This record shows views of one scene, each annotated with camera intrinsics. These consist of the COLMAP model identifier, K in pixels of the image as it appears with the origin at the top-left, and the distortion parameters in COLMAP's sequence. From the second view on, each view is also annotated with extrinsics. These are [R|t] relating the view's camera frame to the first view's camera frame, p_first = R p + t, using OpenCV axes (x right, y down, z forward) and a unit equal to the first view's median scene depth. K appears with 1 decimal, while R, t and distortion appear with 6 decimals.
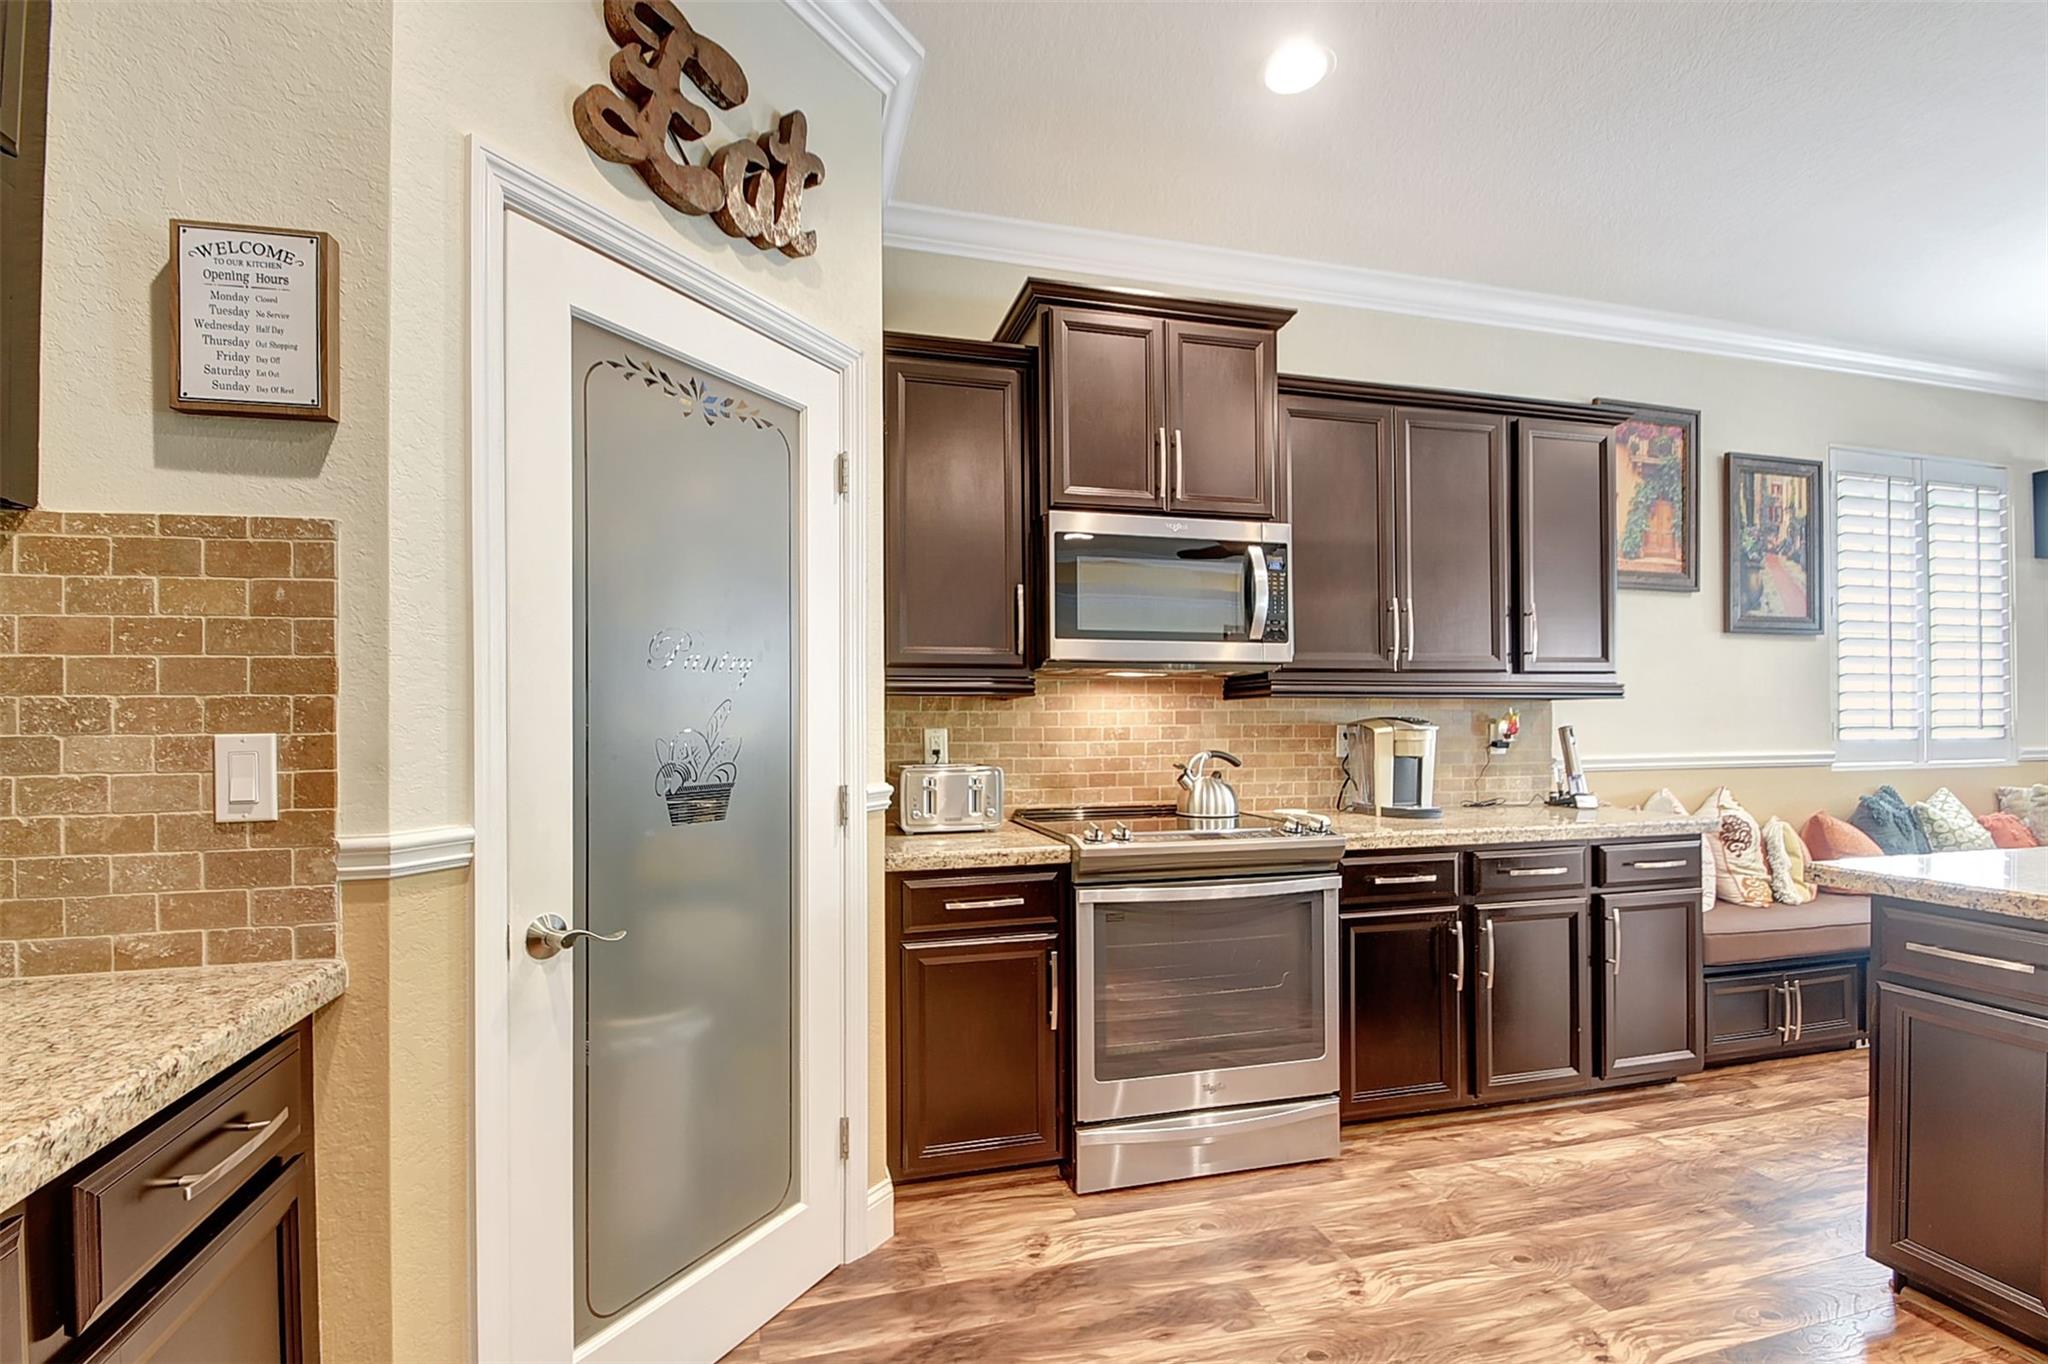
lens RADIAL K [[920.8, 0, 1017.4], [0, 920.8, 716.0], [0, 0, 1]] dist [0.012770, -0.016328]
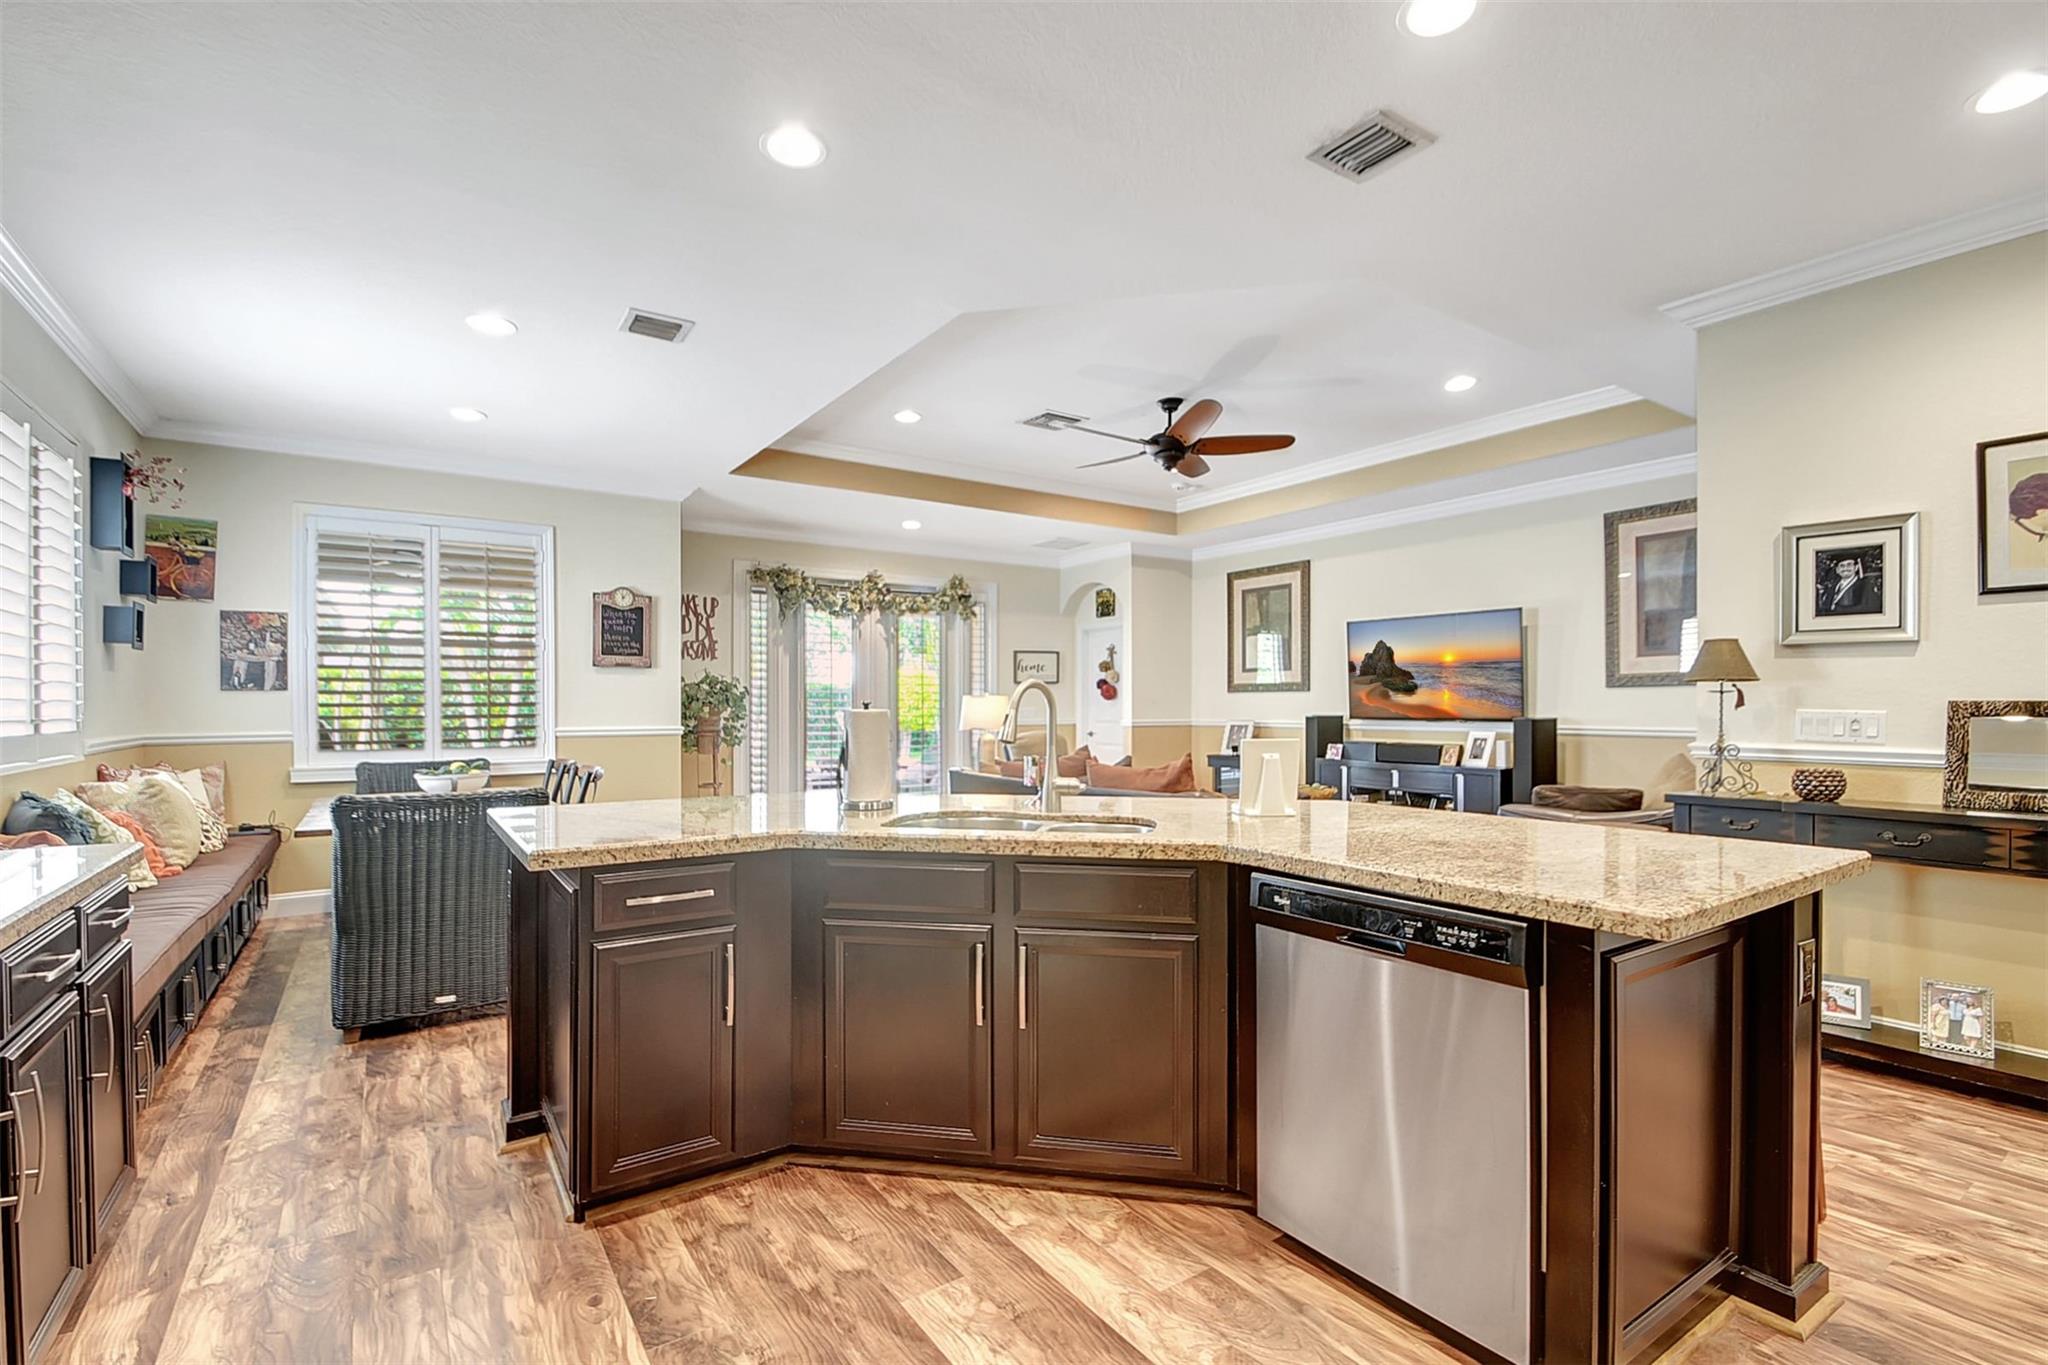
lens RADIAL K [[920.7, 0, 1011.1], [0, 920.7, 712.5], [0, 0, 1]] dist [0.018814, -0.022338]
pose [[-0.323586, -0.005079, 0.946185, -0.143600], [0.002234, 0.999979, 0.006132, 0.001168], [-0.946196, 0.004098, -0.323567, 0.452703]]
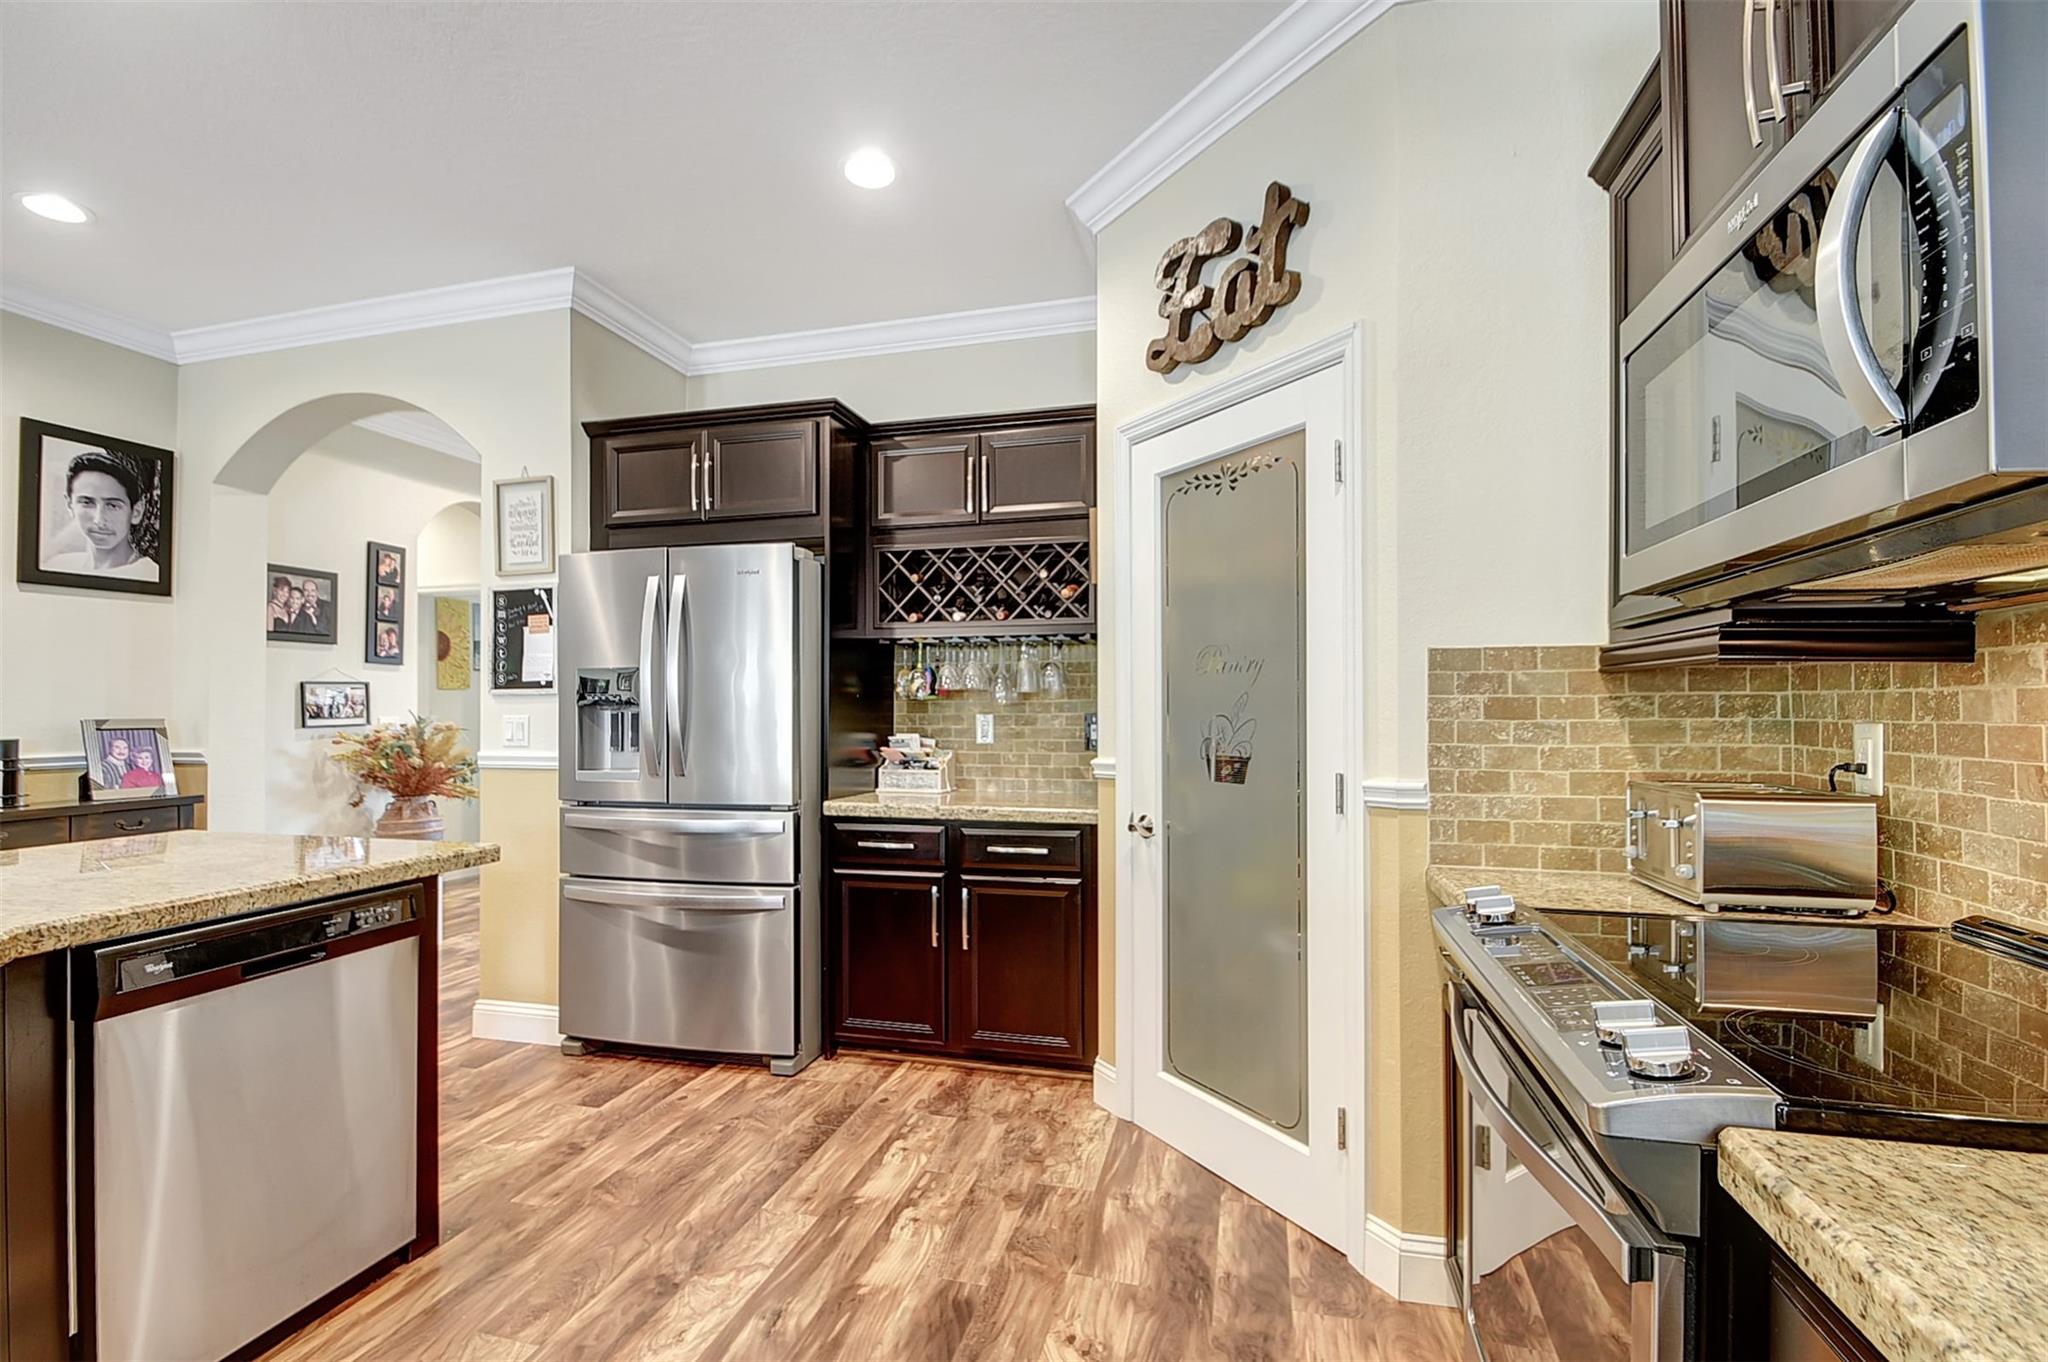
lens RADIAL K [[920.8, 0, 1017.4], [0, 920.8, 715.0], [0, 0, 1]] dist [0.012770, -0.016328]
pose [[-0.506451, 0.008670, -0.862225, 0.470799], [0.006421, 0.999960, 0.006283, 0.001410], [0.862245, -0.002354, -0.506486, 0.669558]]
